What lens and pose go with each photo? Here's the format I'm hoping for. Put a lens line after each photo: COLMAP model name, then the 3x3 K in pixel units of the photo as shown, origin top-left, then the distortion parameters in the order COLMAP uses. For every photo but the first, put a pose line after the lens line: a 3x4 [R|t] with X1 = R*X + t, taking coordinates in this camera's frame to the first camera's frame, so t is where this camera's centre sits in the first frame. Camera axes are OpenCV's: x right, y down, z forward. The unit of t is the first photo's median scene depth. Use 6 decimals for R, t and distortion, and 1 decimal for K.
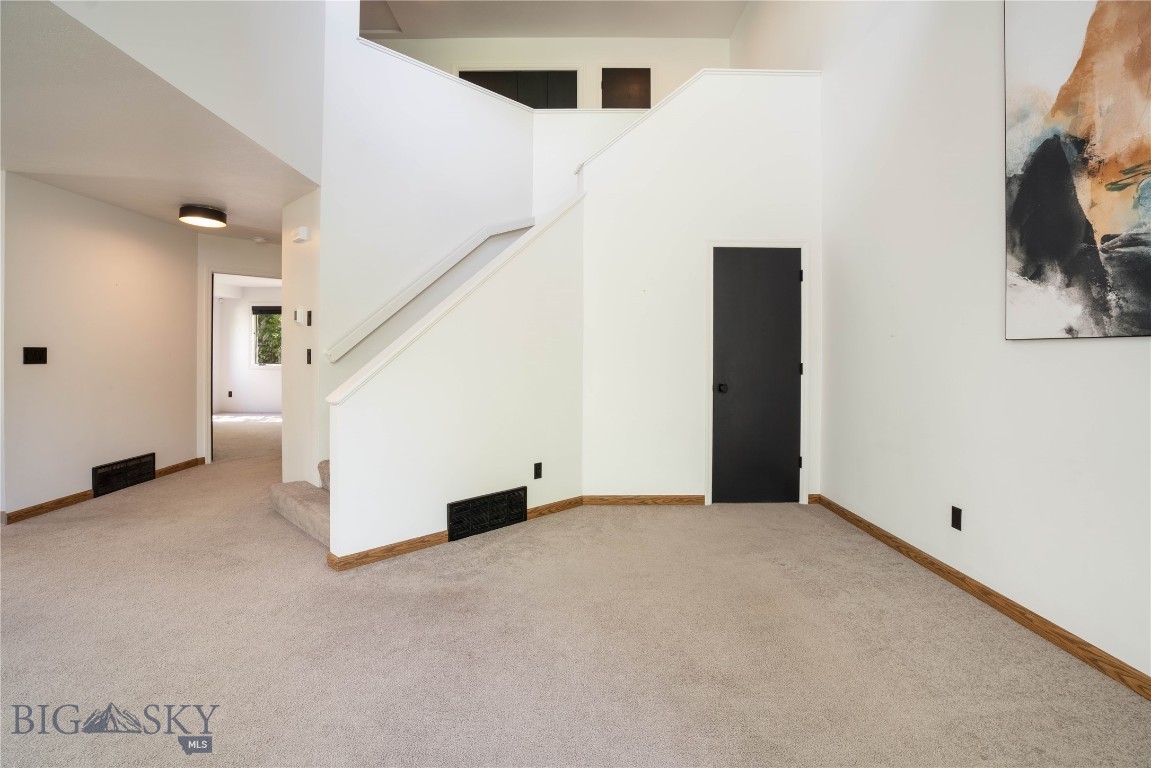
lens RADIAL K [[545.7, 0, 568.7], [0, 545.7, 359.4], [0, 0, 1]] dist [-0.038824, 0.010390]
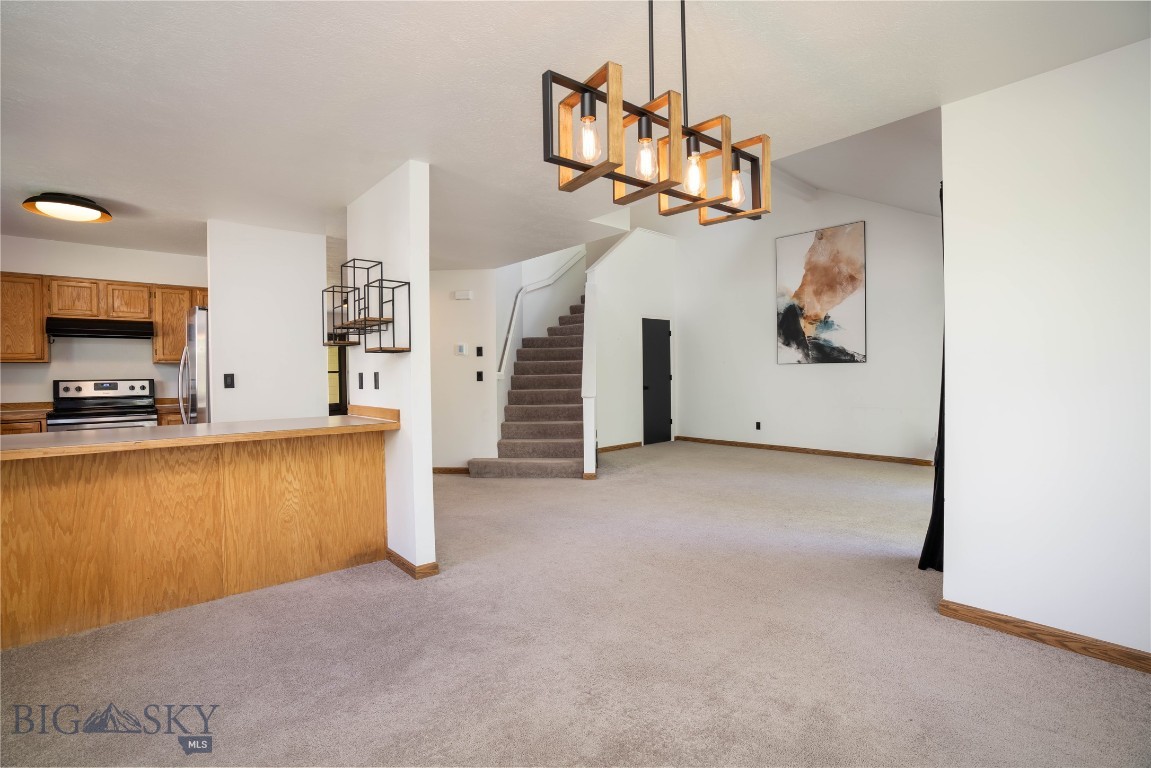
lens RADIAL K [[545.7, 0, 582.1], [0, 545.7, 383.5], [0, 0, 1]] dist [-0.038824, 0.010390]
pose [[0.735390, -0.026095, 0.677142, -2.494552], [0.023847, 0.999636, 0.012624, 0.011258], [-0.677225, 0.006864, 0.735744, -0.653858]]
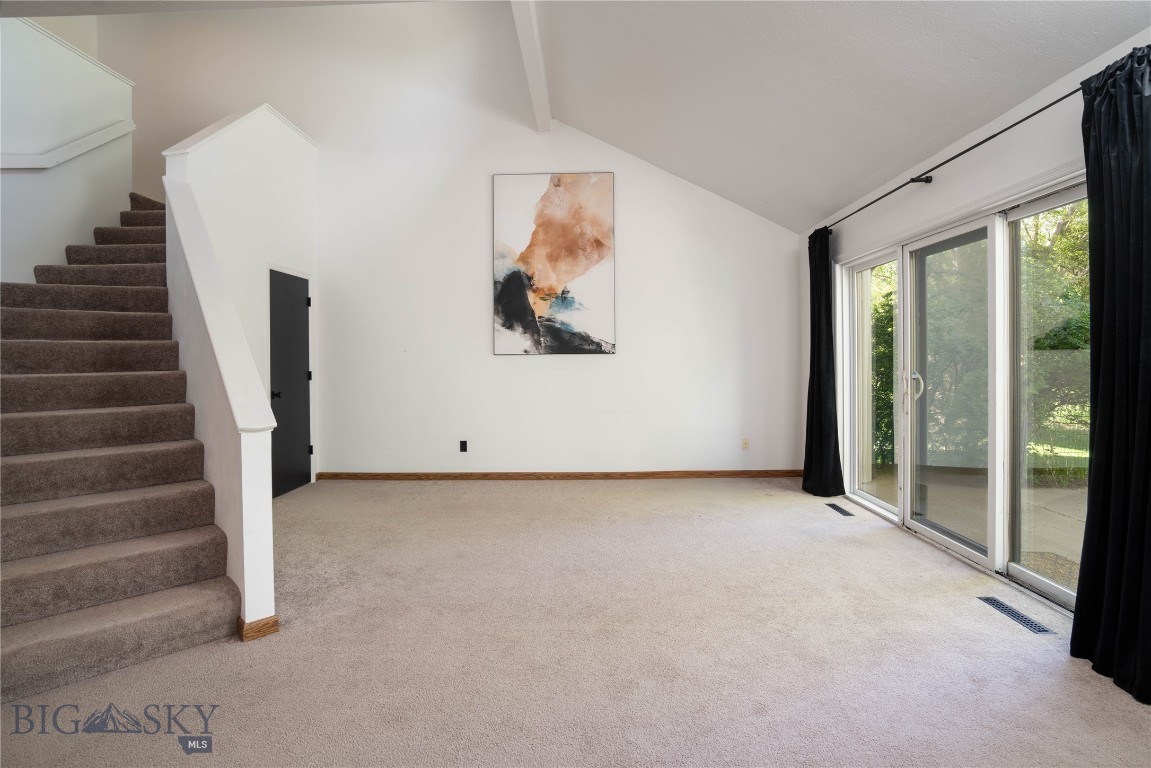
lens RADIAL K [[578.0, 0, 571.5], [0, 578.0, 357.5], [0, 0, 1]] dist [-0.015695, 0.006336]
pose [[0.031220, 0.002246, 0.999510, -1.742830], [0.023074, 0.999729, -0.002967, -0.011390], [-0.999246, 0.023155, 0.031160, 0.689478]]
